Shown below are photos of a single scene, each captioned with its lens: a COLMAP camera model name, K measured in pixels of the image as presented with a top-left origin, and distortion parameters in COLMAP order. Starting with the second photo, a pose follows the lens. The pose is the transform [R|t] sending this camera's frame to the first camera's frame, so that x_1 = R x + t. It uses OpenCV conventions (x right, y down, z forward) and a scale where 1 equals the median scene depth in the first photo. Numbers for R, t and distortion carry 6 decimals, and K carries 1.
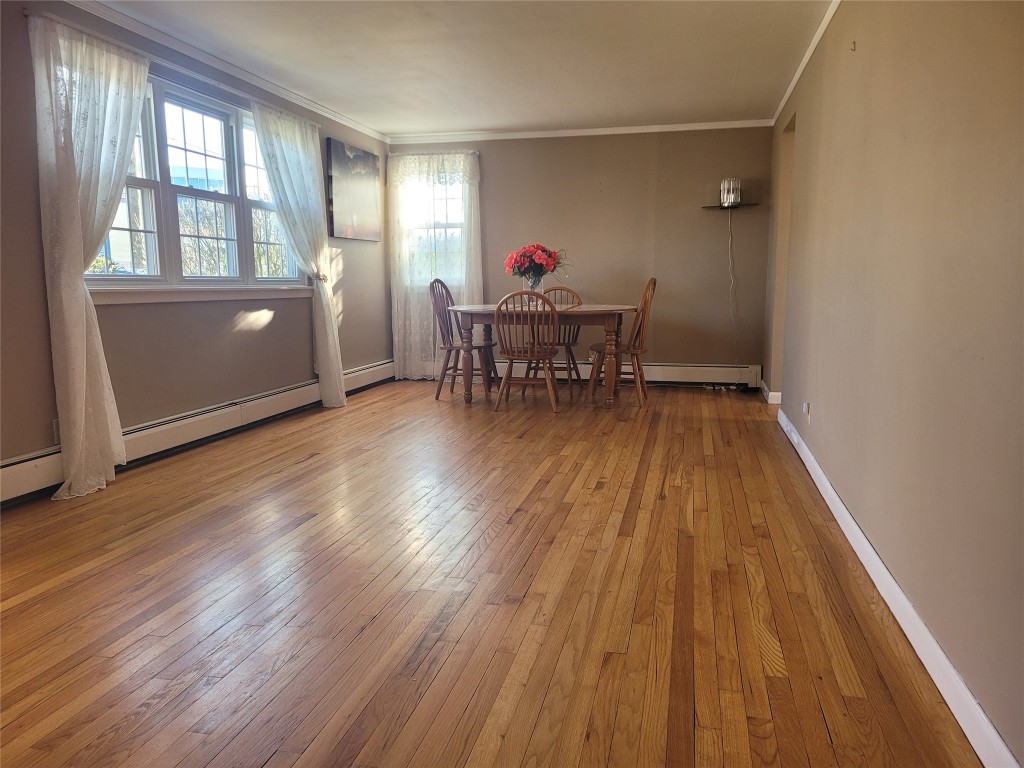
lens RADIAL K [[755.6, 0, 519.5], [0, 755.6, 384.9], [0, 0, 1]] dist [0.056846, -0.029947]
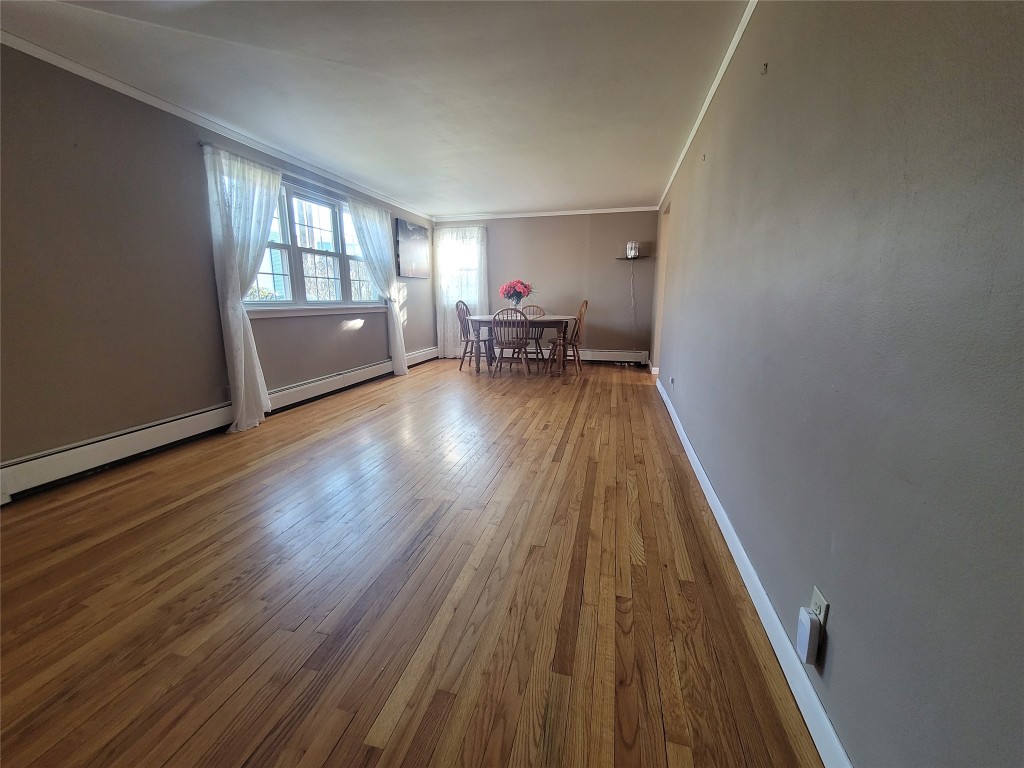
lens RADIAL K [[414.0, 0, 507.7], [0, 414.0, 380.8], [0, 0, 1]] dist [0.000878, -0.001348]
pose [[0.999551, 0.006254, -0.029319, 0.042800], [-0.004516, 0.998248, 0.058997, -0.020535], [0.029637, -0.058838, 0.997828, 0.078832]]
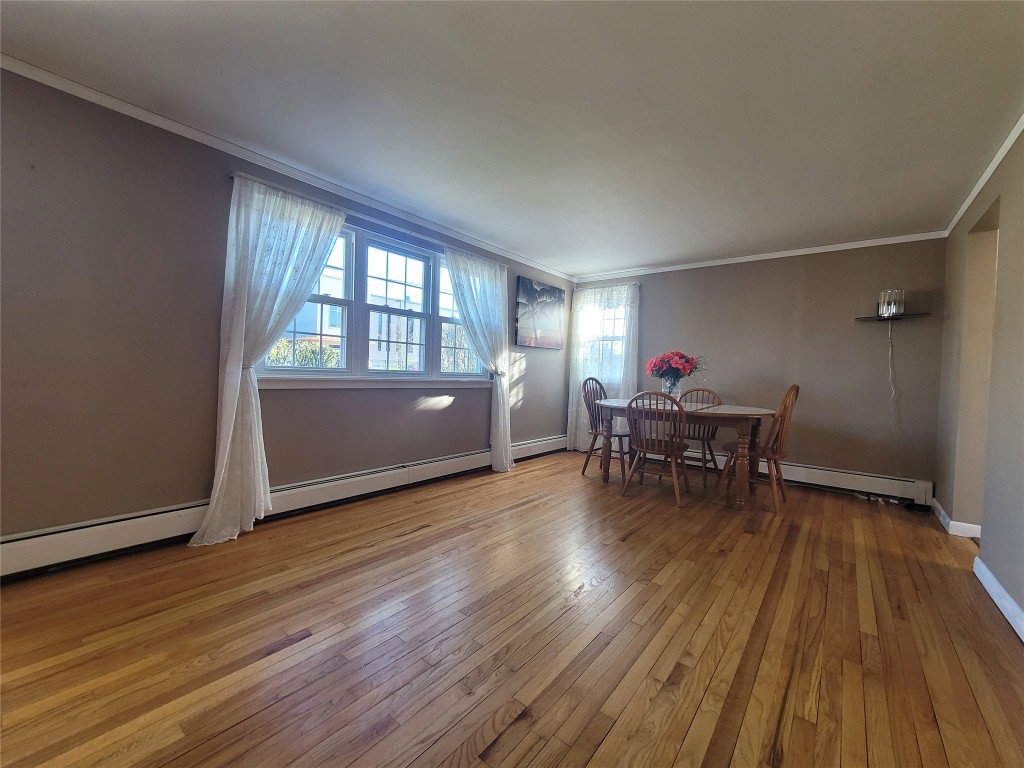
lens RADIAL K [[414.0, 0, 507.9], [0, 414.0, 382.6], [0, 0, 1]] dist [0.000878, -0.001348]
pose [[0.896375, 0.043128, -0.441193, 0.110645], [-0.096343, 0.990420, -0.098924, -0.076213], [0.432700, 0.131178, 0.891943, 0.491957]]
